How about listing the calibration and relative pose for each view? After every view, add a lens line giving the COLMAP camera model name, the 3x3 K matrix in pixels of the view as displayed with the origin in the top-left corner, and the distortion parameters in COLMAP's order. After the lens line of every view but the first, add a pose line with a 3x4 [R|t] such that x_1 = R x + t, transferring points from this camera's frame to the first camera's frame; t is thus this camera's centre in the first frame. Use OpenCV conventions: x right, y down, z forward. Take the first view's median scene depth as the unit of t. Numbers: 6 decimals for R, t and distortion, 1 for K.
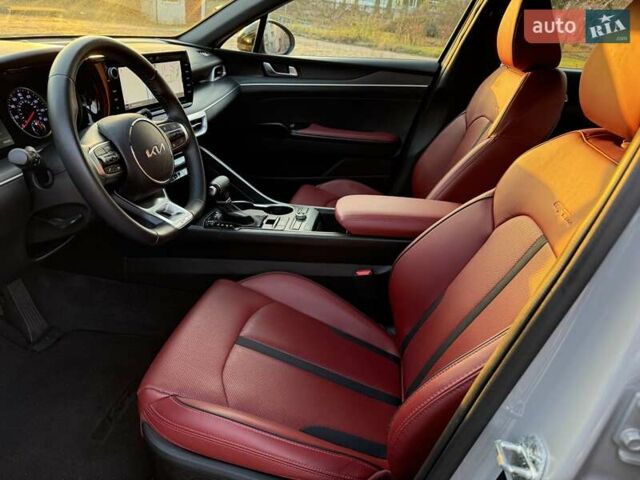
lens RADIAL K [[468.6, 0, 320.0], [0, 468.6, 240.0], [0, 0, 1]] dist [-0.003818, -0.002970]
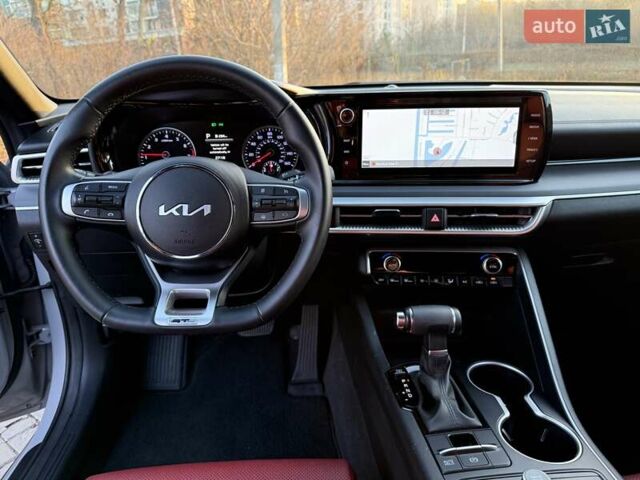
lens RADIAL K [[452.5, 0, 320.0], [0, 452.5, 240.0], [0, 0, 1]] dist [0.043312, -0.059986]
pose [[0.225368, 0.257209, -0.939709, 0.230260], [-0.394400, 0.906044, 0.153407, -0.231210], [0.890875, 0.336048, 0.305636, 0.687323]]
